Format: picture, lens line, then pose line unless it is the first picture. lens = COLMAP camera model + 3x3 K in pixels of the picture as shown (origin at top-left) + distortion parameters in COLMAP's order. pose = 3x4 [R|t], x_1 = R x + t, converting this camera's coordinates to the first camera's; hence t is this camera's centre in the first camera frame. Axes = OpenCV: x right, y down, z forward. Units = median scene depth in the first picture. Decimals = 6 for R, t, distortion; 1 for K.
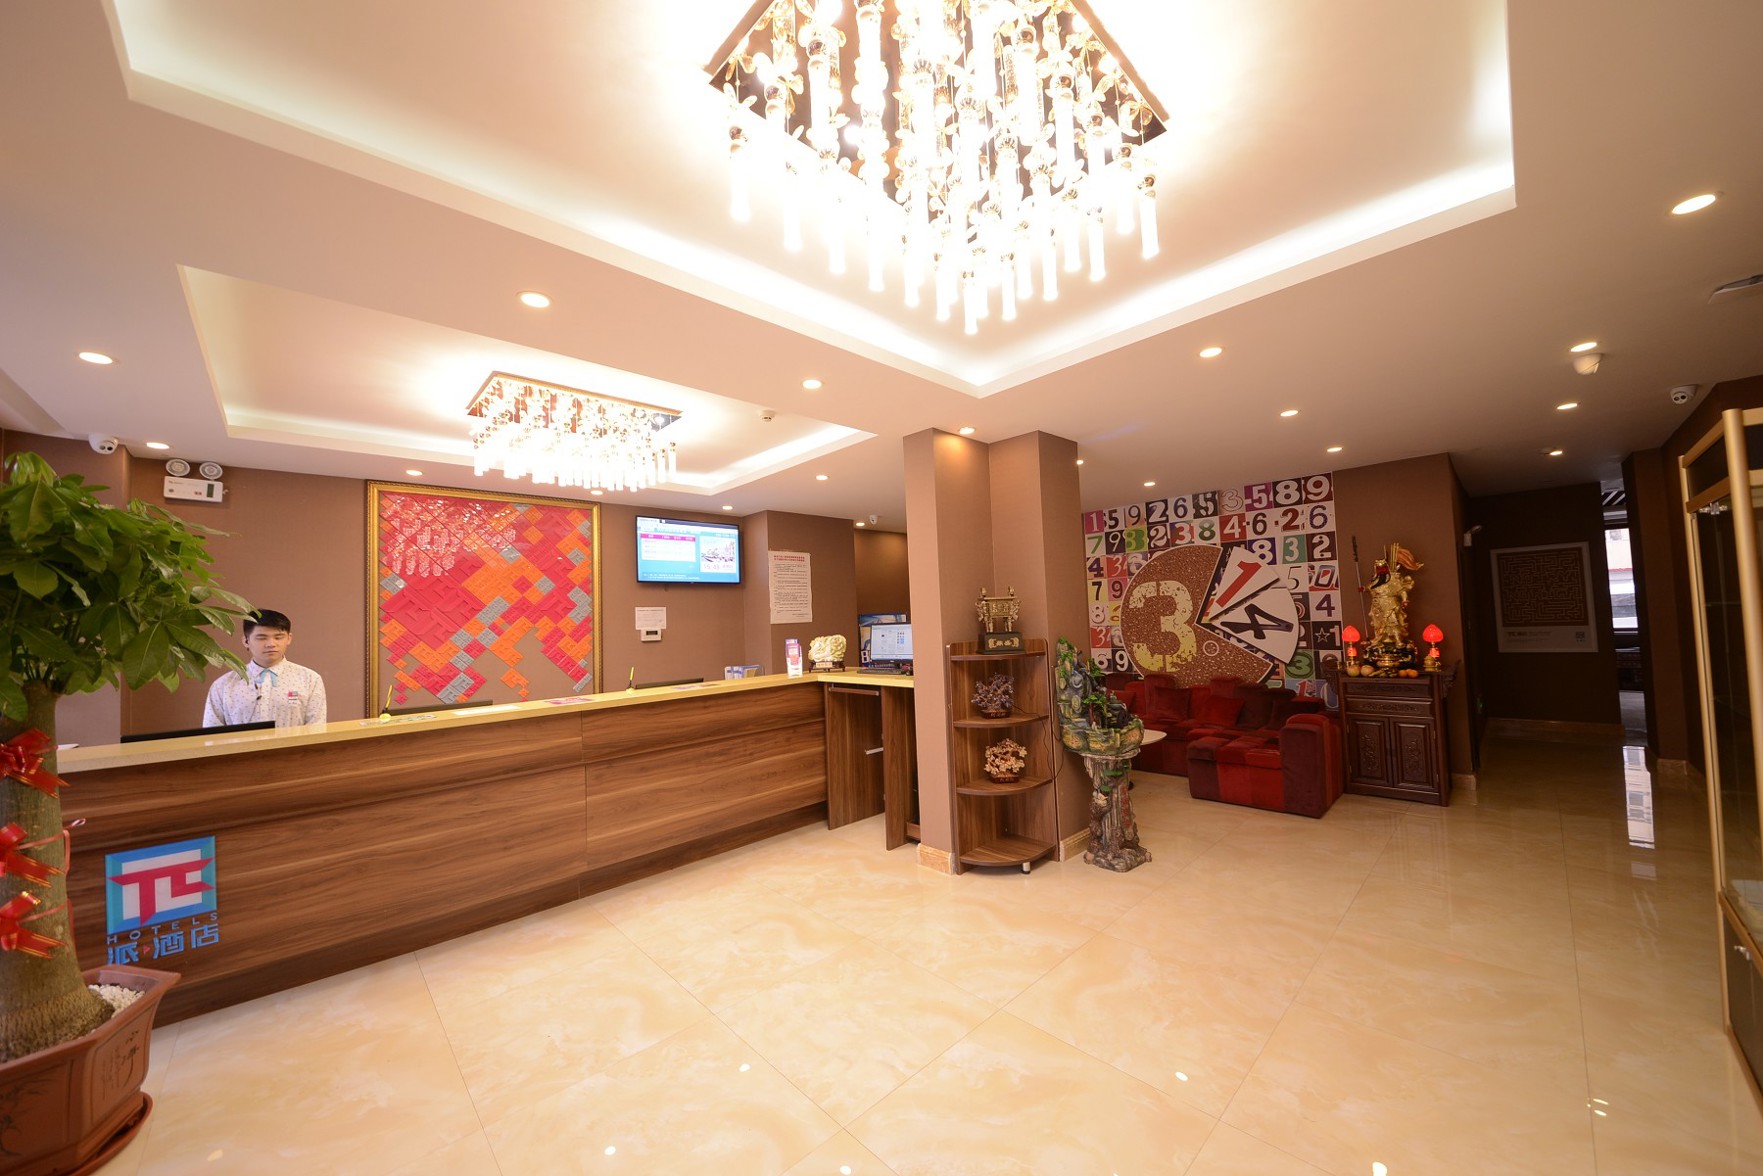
lens RADIAL K [[636.3, 0, 869.4], [0, 636.3, 585.1], [0, 0, 1]] dist [0.031024, -0.014309]
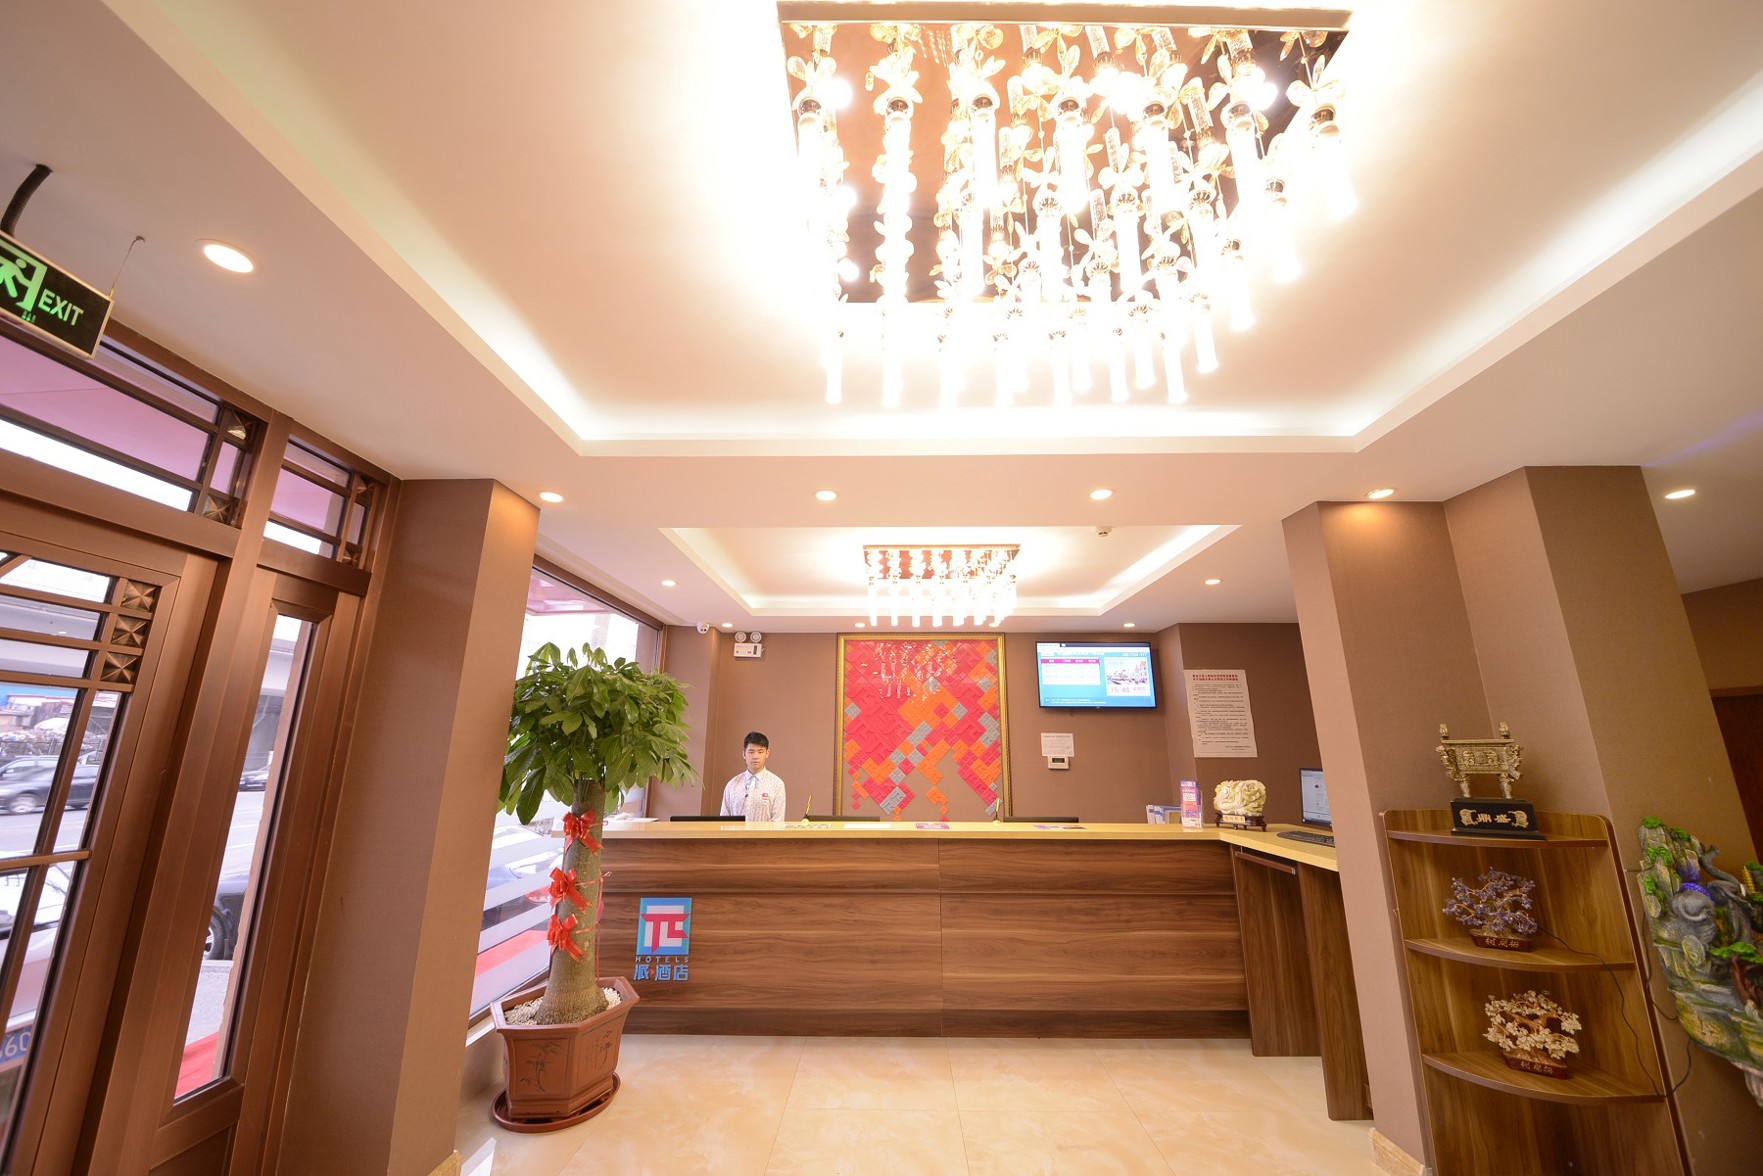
lens RADIAL K [[636.3, 0, 869.4], [0, 636.3, 585.1], [0, 0, 1]] dist [0.031024, -0.014309]
pose [[0.726129, -0.129000, -0.675348, 0.220936], [0.008476, 0.983847, -0.178813, -0.025343], [0.687506, 0.124117, 0.715493, 0.109904]]
